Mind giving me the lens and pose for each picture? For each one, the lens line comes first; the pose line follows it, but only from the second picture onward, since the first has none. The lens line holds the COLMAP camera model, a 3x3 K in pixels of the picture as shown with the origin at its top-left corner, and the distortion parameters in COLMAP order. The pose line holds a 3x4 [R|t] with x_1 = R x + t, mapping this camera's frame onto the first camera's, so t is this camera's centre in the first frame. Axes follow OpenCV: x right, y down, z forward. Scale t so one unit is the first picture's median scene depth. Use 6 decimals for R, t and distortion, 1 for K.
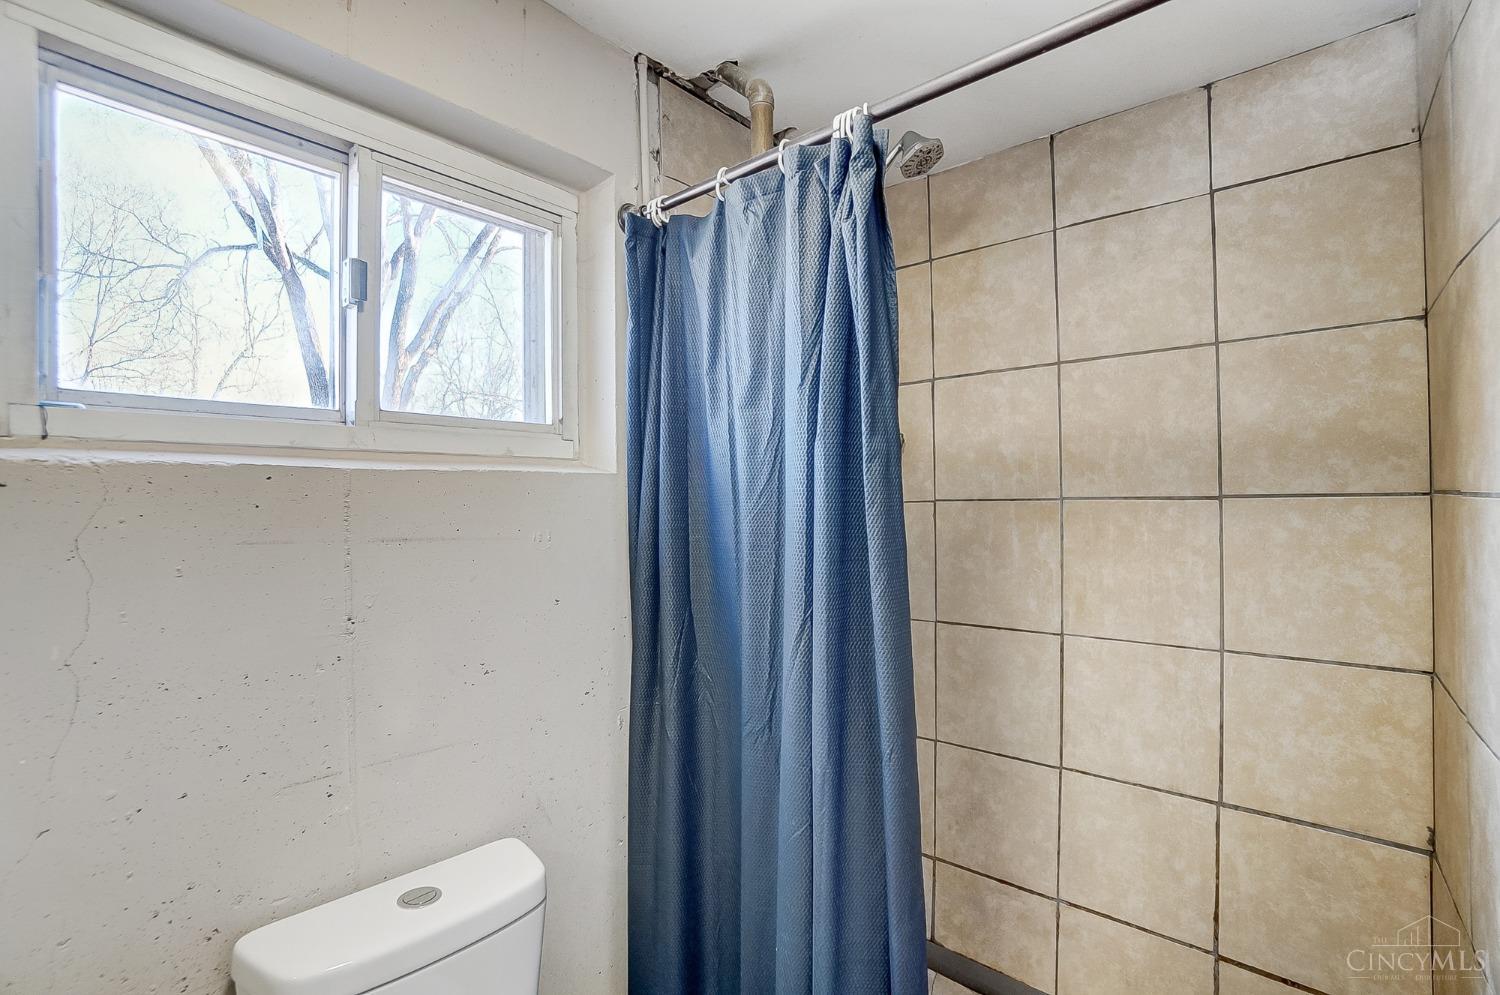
lens RADIAL K [[665.0, 0, 748.4], [0, 665.0, 494.8], [0, 0, 1]] dist [-0.062171, 0.021482]
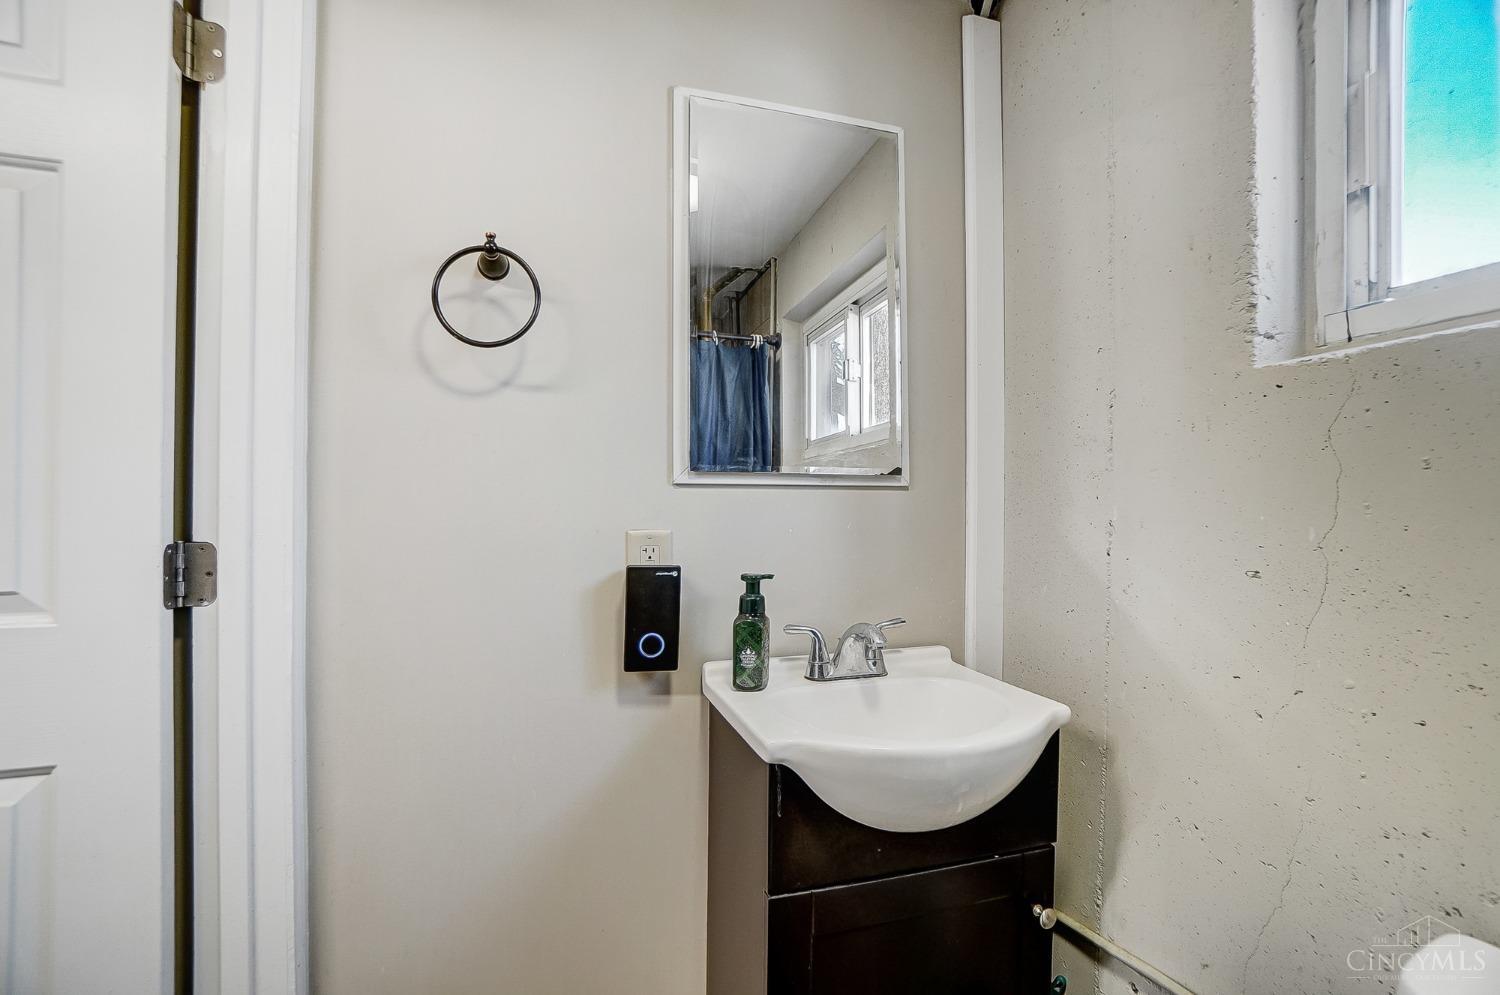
lens RADIAL K [[665.0, 0, 748.4], [0, 665.0, 494.8], [0, 0, 1]] dist [-0.062171, 0.021482]
pose [[-0.548544, -0.004641, -0.836109, 0.342078], [0.005654, 0.999941, -0.009260, 0.174816], [0.836103, -0.009807, -0.548485, 0.747196]]
